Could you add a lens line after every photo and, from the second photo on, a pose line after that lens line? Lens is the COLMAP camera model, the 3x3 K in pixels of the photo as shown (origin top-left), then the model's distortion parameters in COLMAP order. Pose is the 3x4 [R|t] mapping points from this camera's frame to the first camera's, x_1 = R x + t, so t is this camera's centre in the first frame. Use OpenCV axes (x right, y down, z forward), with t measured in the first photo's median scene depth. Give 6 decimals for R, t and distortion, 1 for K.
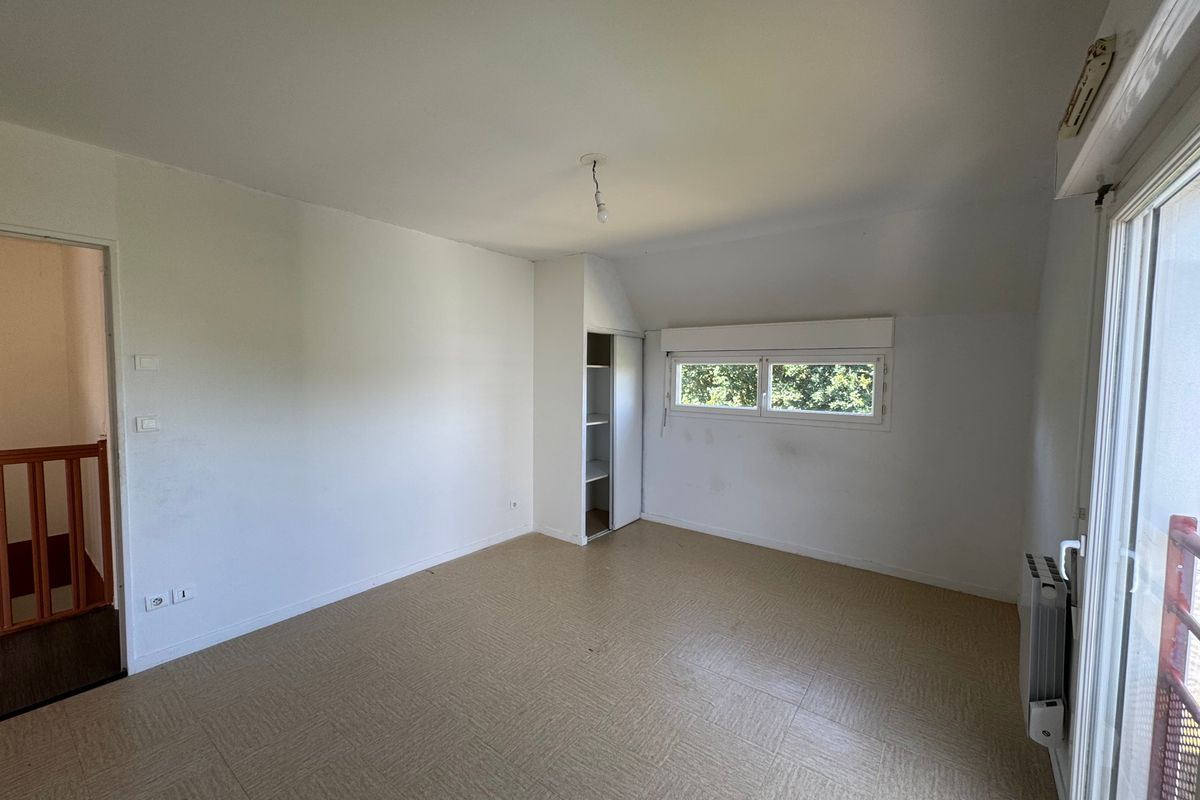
lens RADIAL K [[479.0, 0, 598.4], [0, 479.0, 400.1], [0, 0, 1]] dist [-0.000062, -0.000067]
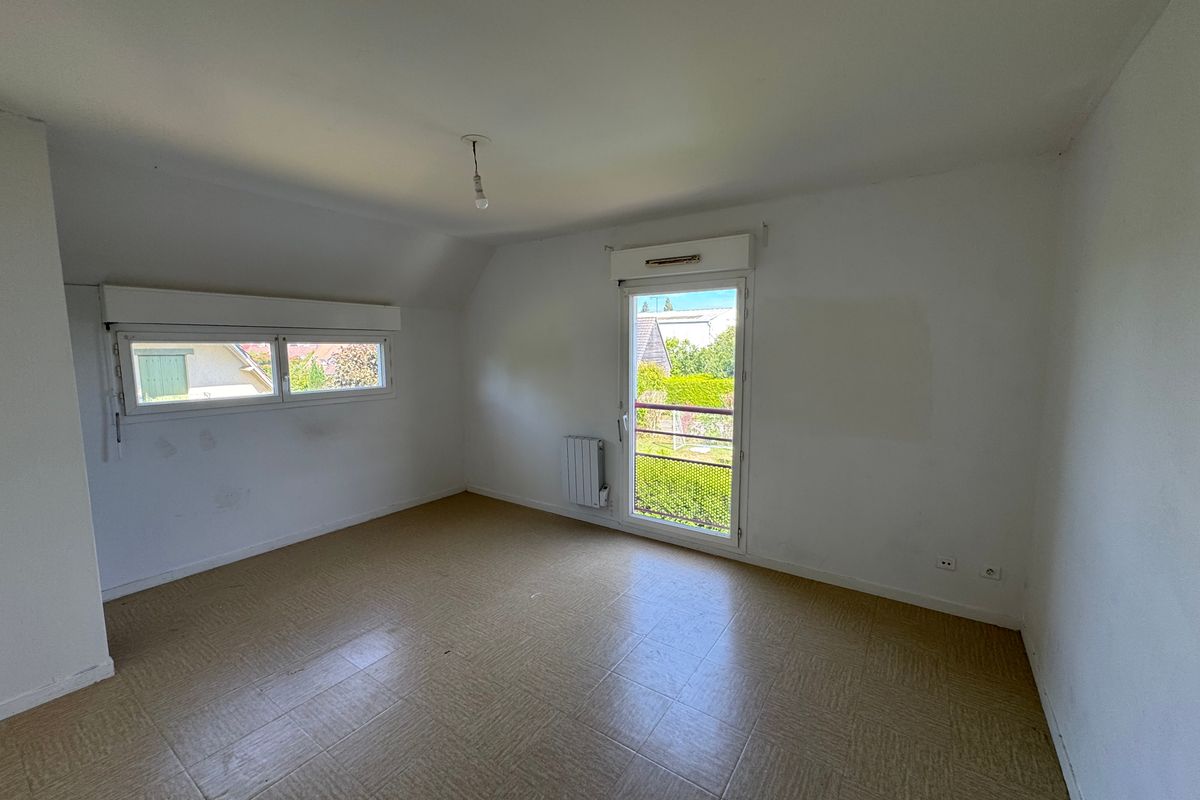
lens RADIAL K [[479.0, 0, 599.4], [0, 479.0, 398.6], [0, 0, 1]] dist [-0.000062, -0.000067]
pose [[-0.043024, -0.117907, 0.992092, -0.567669], [0.060154, 0.990904, 0.120374, -0.044315], [-0.997261, 0.064857, -0.035540, 0.440297]]
